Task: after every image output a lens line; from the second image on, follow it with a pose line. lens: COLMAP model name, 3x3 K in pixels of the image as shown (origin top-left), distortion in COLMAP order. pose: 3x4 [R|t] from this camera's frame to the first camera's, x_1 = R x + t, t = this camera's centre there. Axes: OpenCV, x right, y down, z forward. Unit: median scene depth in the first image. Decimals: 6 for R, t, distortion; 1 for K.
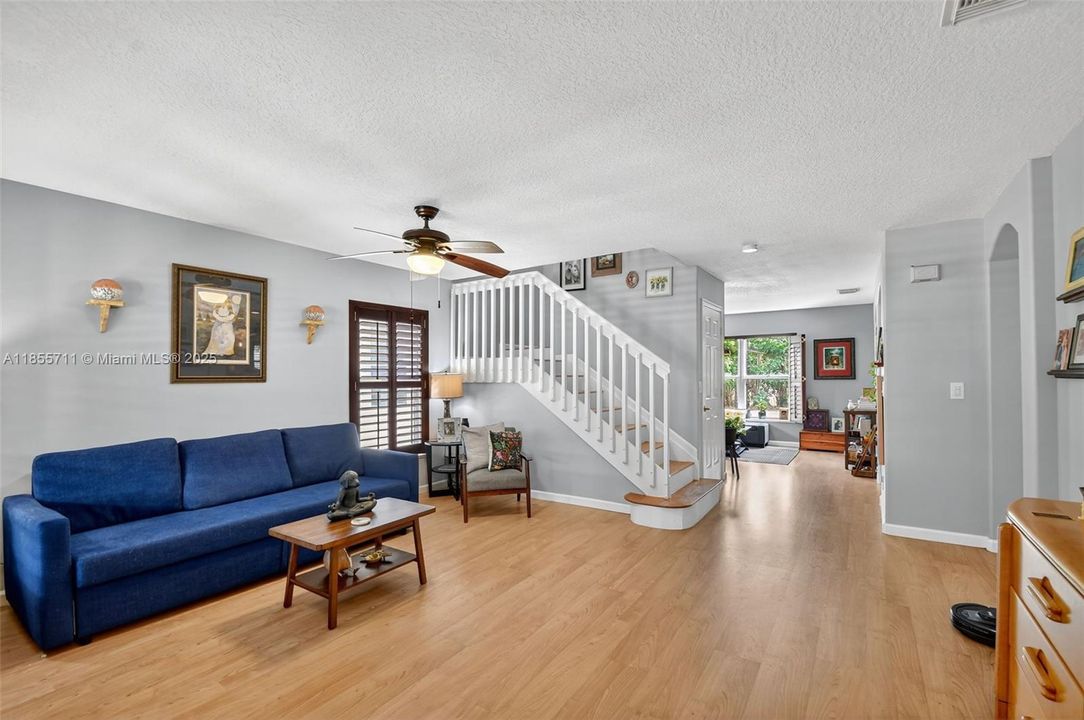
lens RADIAL K [[473.4, 0, 546.9], [0, 473.4, 371.8], [0, 0, 1]] dist [0.008925, -0.014590]
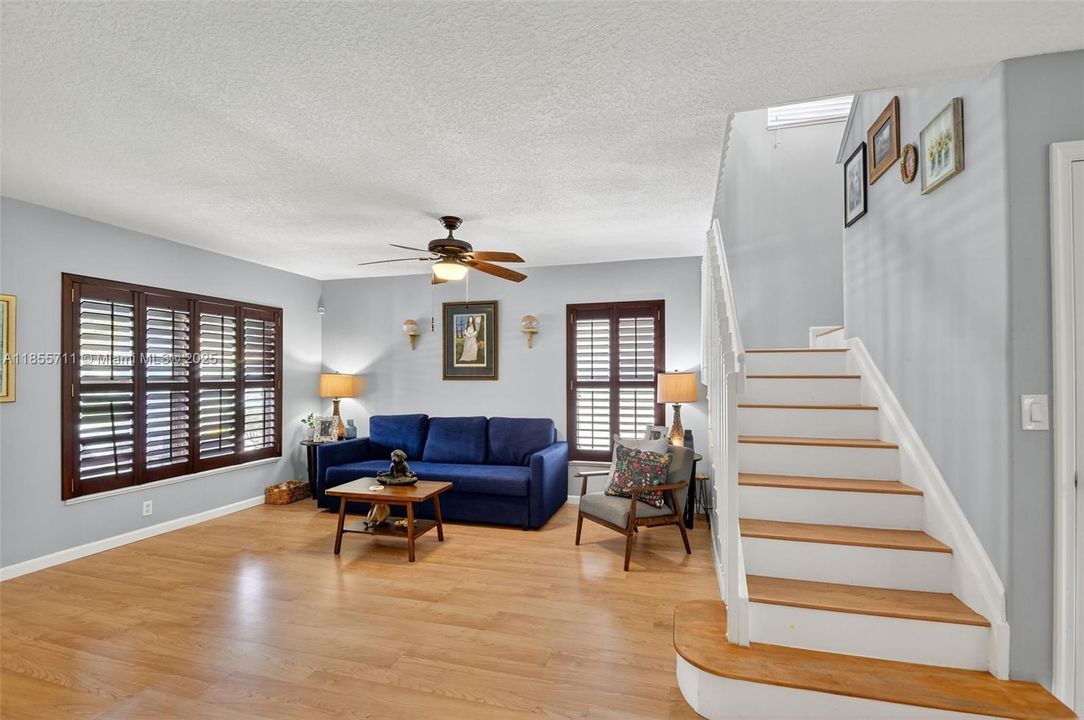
lens RADIAL K [[473.4, 0, 546.9], [0, 473.4, 371.8], [0, 0, 1]] dist [0.008925, -0.014590]
pose [[0.307897, -0.002250, -0.951417, 0.646823], [0.007702, 0.999970, 0.000128, -0.000042], [0.951389, -0.007367, 0.307905, 0.686507]]
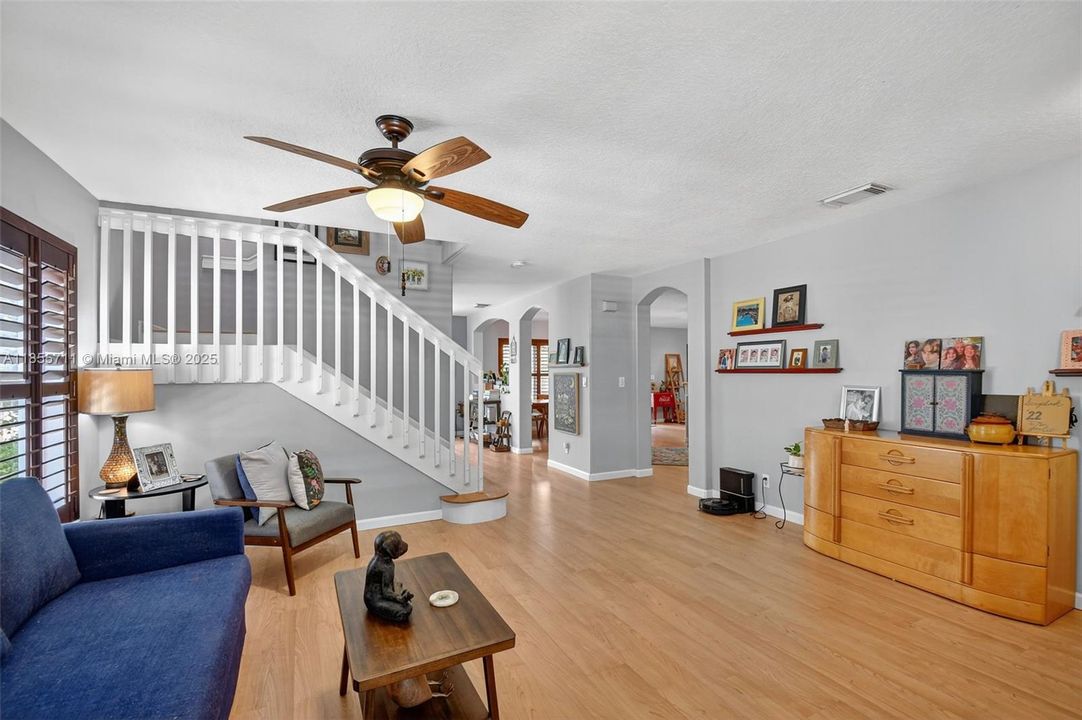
lens RADIAL K [[472.5, 0, 545.9], [0, 472.5, 371.8], [0, 0, 1]] dist [0.008925, -0.014590]
pose [[0.493245, 0.003148, 0.869885, -0.576272], [-0.006276, 0.999980, -0.000060, 0.005834], [-0.869868, -0.005429, 0.493255, 0.373809]]
